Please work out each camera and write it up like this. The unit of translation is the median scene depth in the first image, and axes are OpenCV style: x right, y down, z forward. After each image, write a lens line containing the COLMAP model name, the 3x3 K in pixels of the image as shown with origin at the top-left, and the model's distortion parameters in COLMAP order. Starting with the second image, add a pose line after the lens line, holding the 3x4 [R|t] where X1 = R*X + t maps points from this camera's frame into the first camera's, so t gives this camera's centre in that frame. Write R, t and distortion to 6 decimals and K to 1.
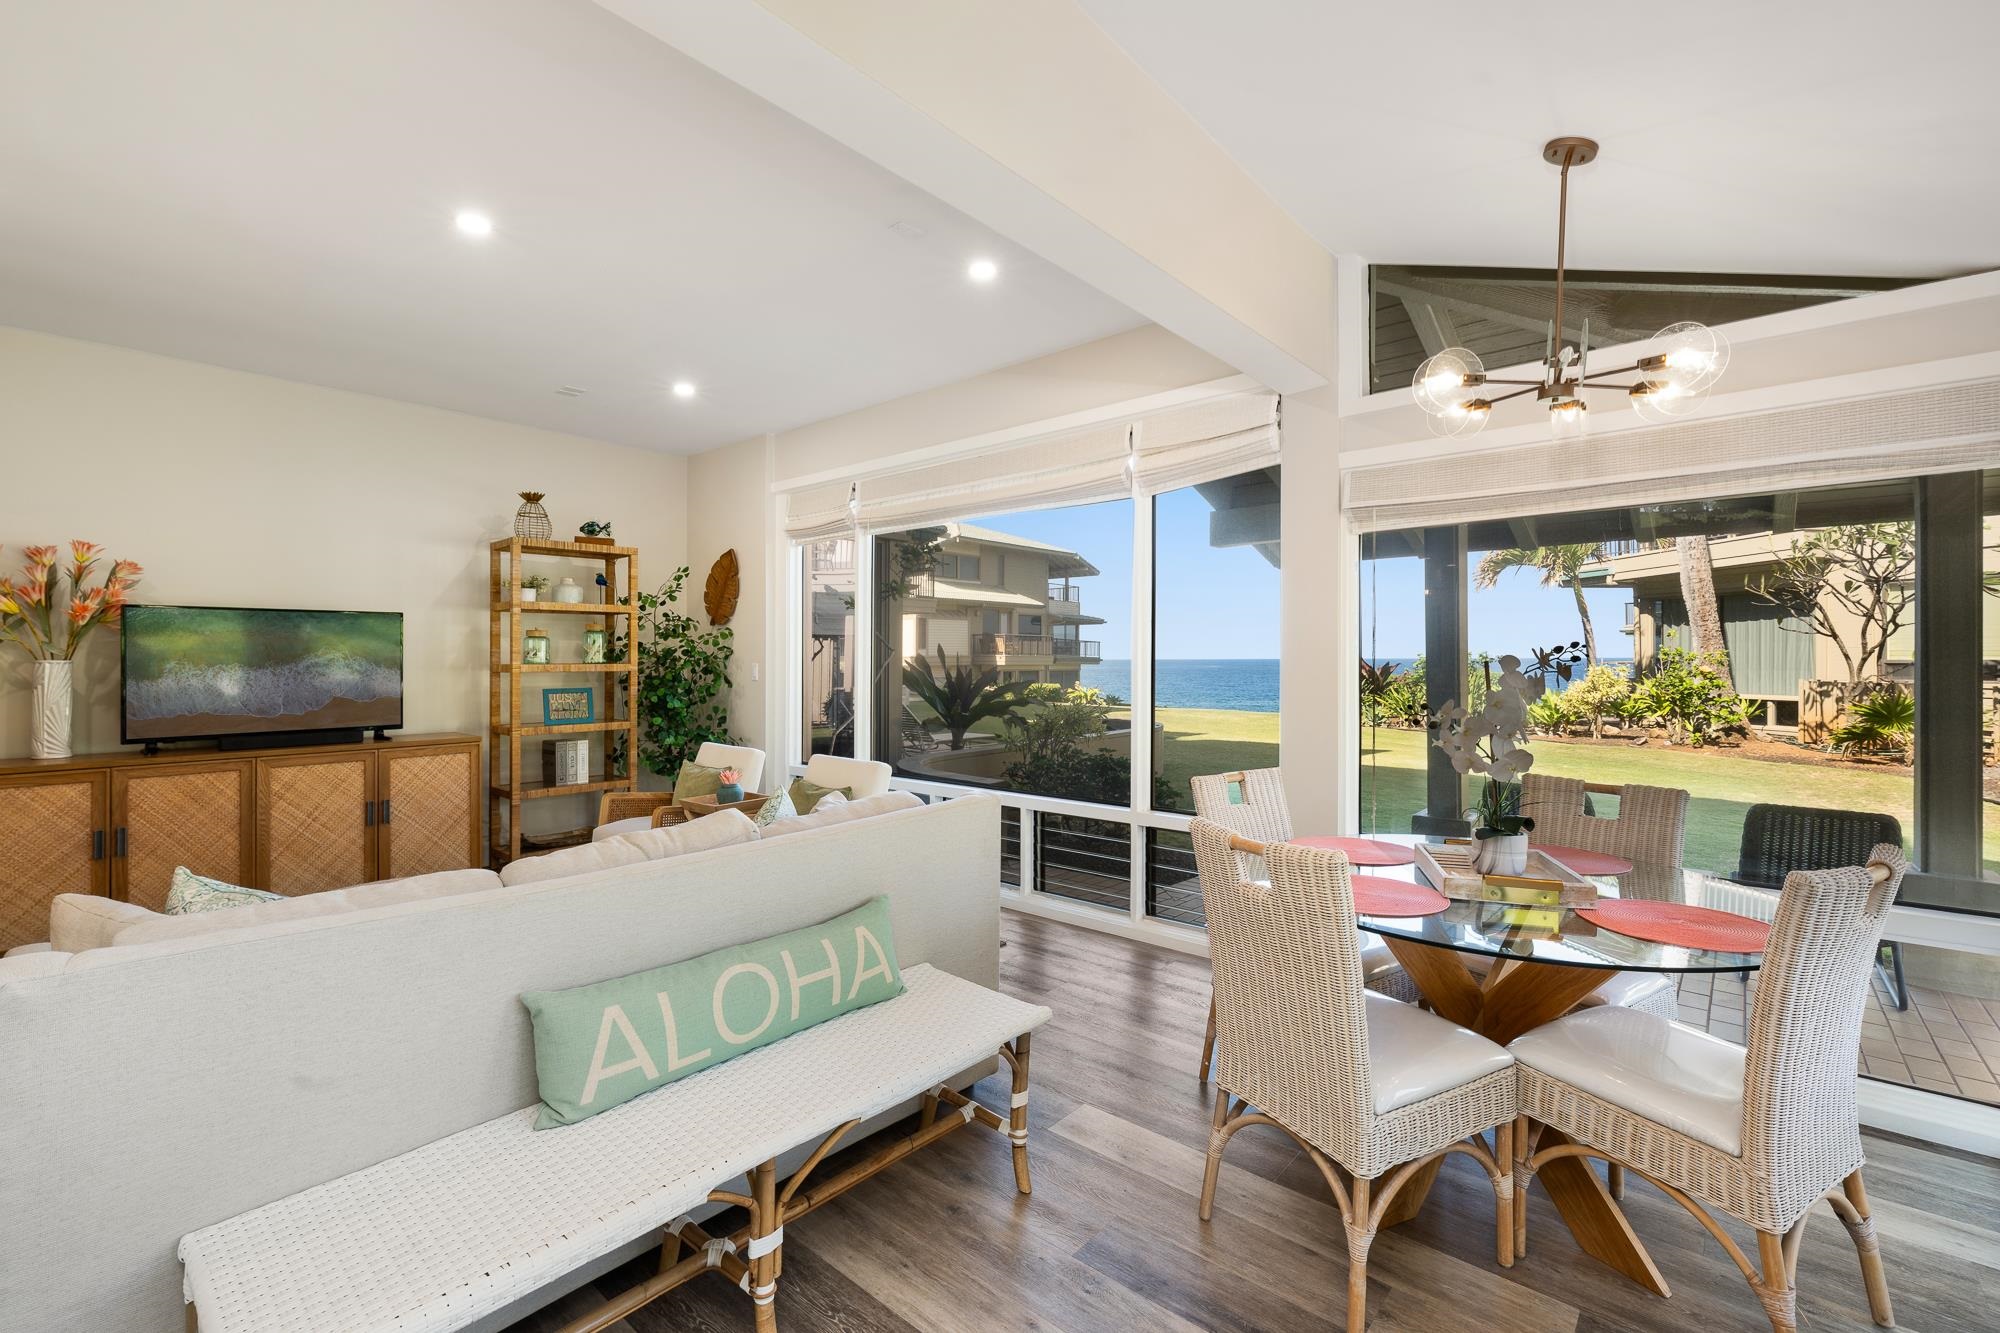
lens RADIAL K [[863.1, 0, 1000.0], [0, 863.1, 666.5], [0, 0, 1]] dist [-0.004341, -0.000128]
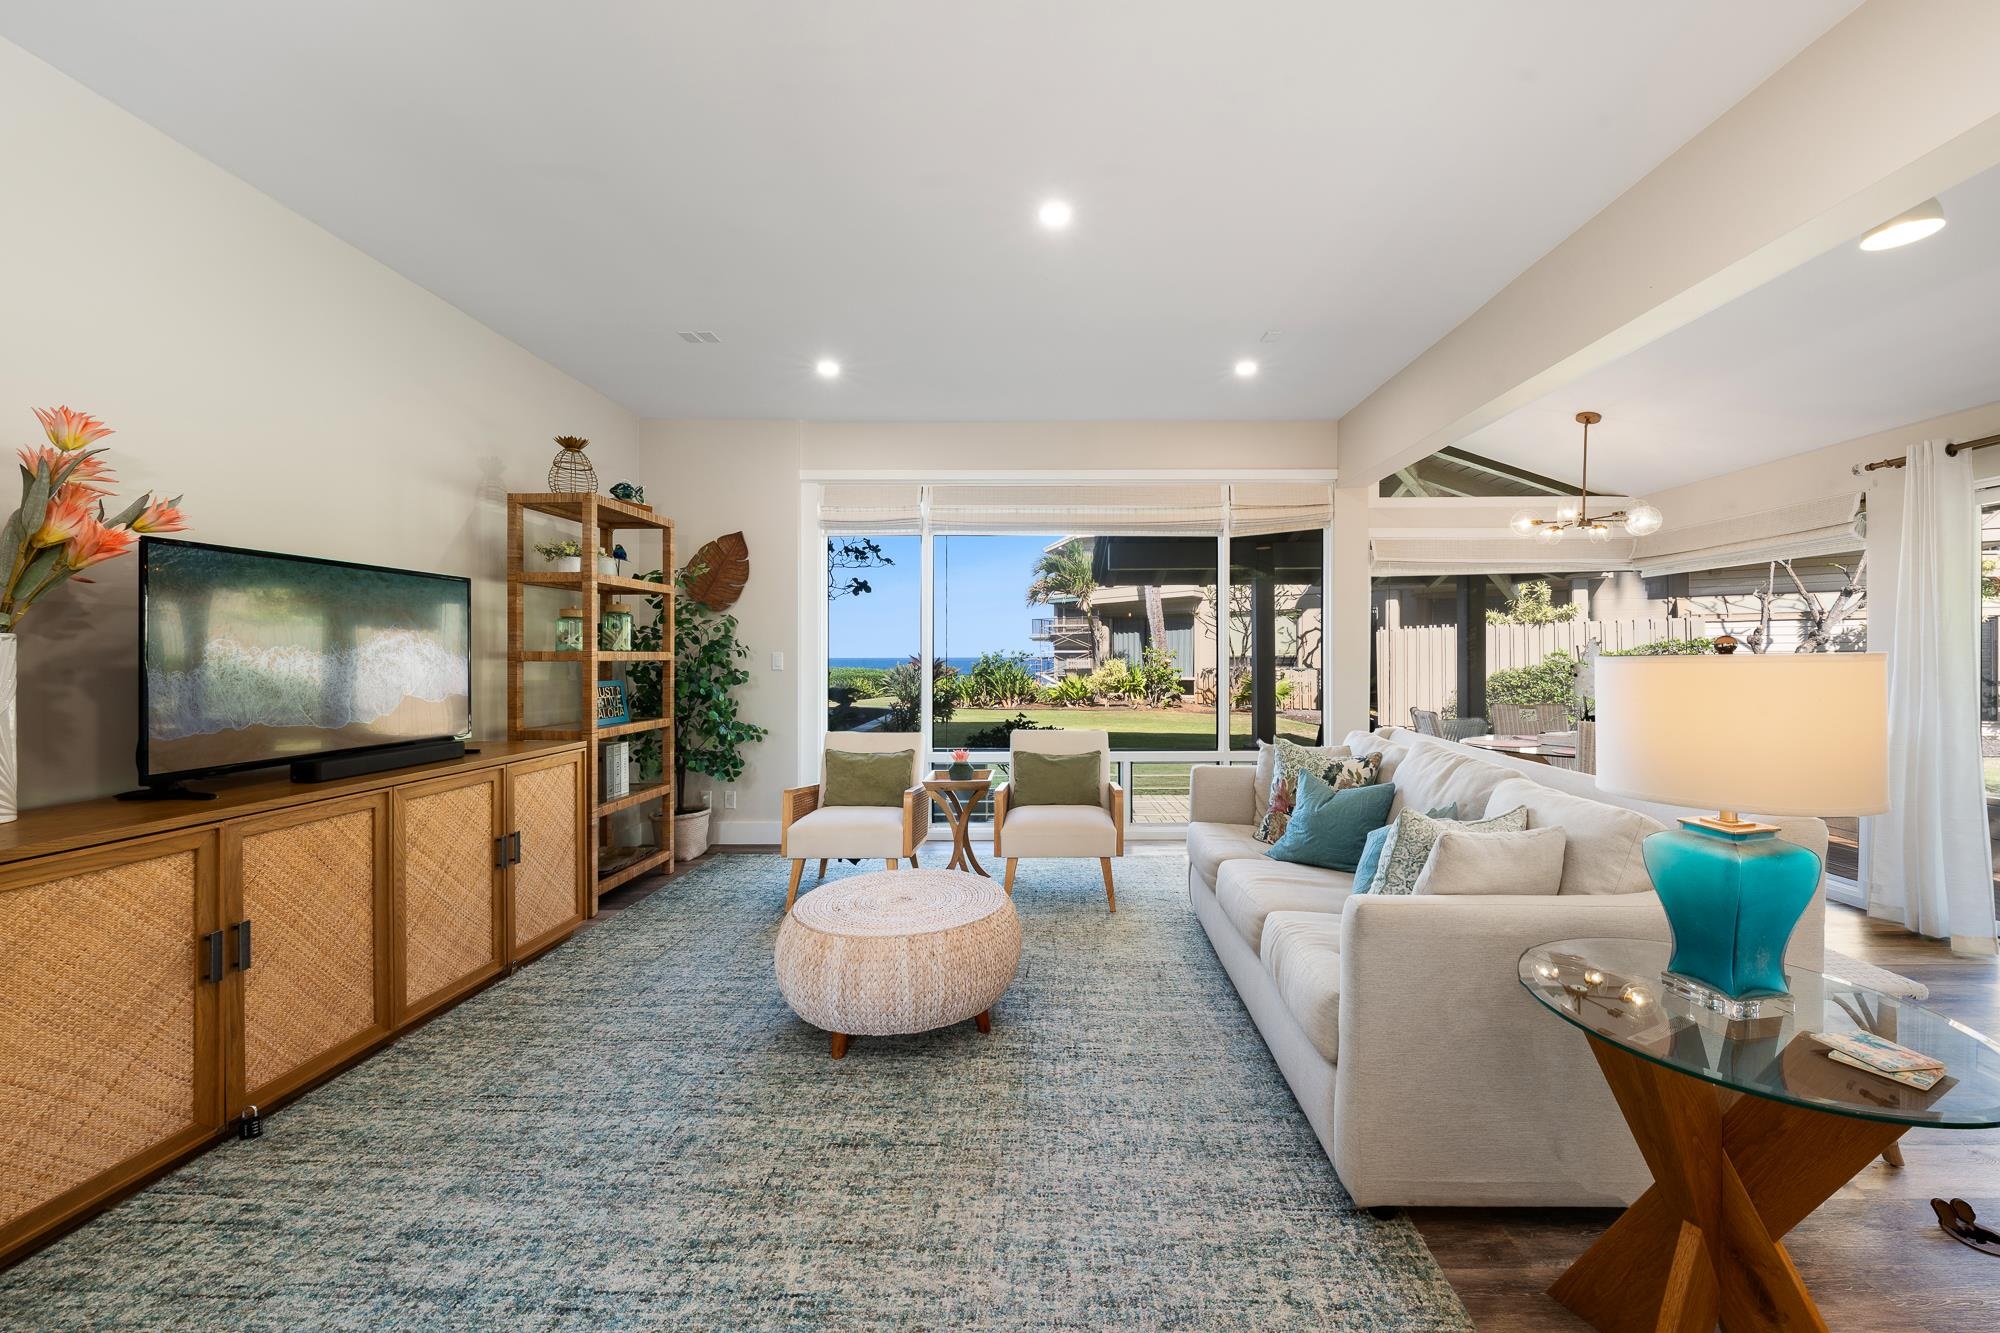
lens RADIAL K [[762.8, 0, 1033.0], [0, 762.8, 671.1], [0, 0, 1]] dist [0.001617, 0.000026]
pose [[0.752630, -0.012641, 0.658323, -0.786029], [0.007057, 0.999913, 0.011133, 0.011864], [-0.658406, -0.003733, 0.752653, 0.206745]]
